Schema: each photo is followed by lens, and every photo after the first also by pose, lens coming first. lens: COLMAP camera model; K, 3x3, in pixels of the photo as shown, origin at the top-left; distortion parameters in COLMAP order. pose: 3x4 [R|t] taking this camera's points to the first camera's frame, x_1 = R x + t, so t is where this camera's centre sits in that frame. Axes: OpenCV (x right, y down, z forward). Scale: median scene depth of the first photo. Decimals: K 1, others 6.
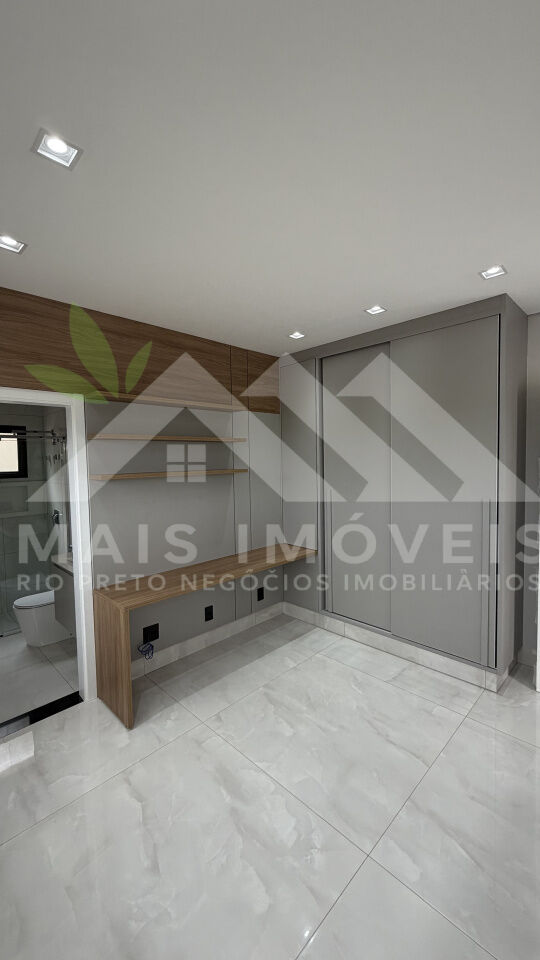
lens RADIAL K [[388.5, 0, 276.2], [0, 388.5, 480.2], [0, 0, 1]] dist [-0.021537, -0.000226]
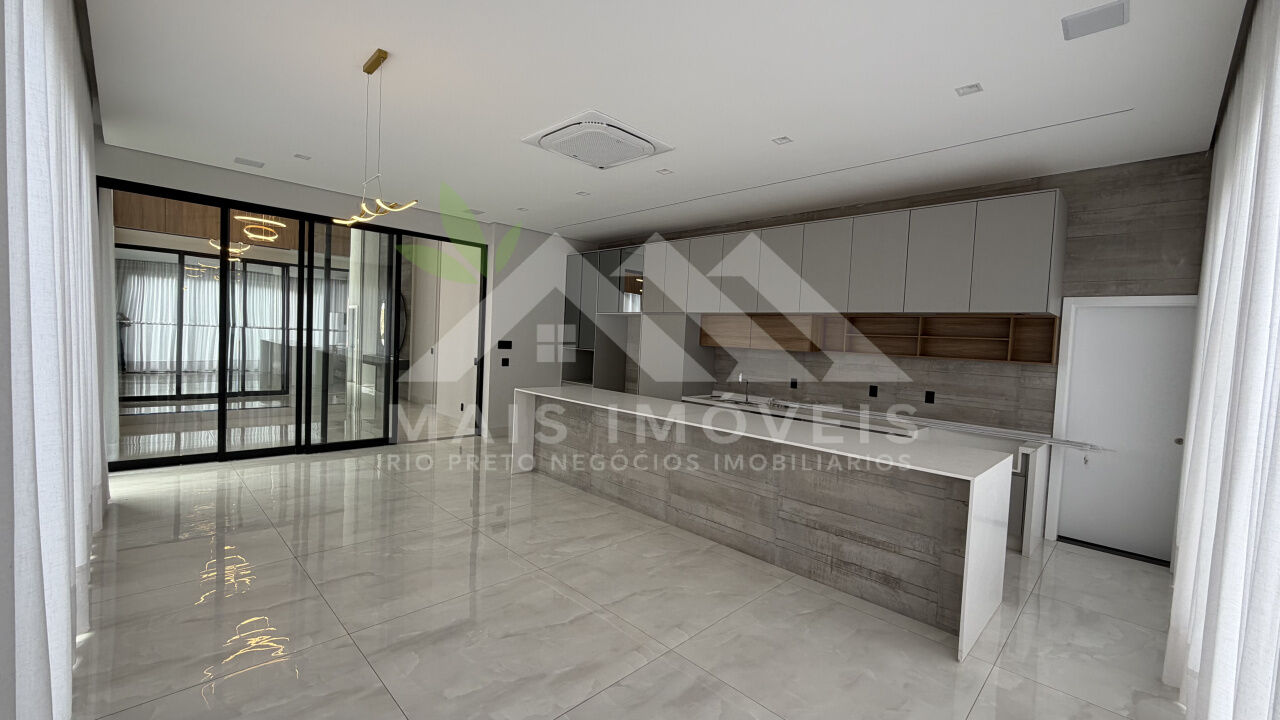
lens RADIAL K [[518.0, 0, 641.0], [0, 518.0, 361.9], [0, 0, 1]] dist [-0.021537, -0.000226]
pose [[-0.014445, 0.071186, -0.997358, 1.795224], [-0.101494, 0.992206, 0.072288, -0.098331], [0.994731, 0.102270, -0.007107, 0.997638]]
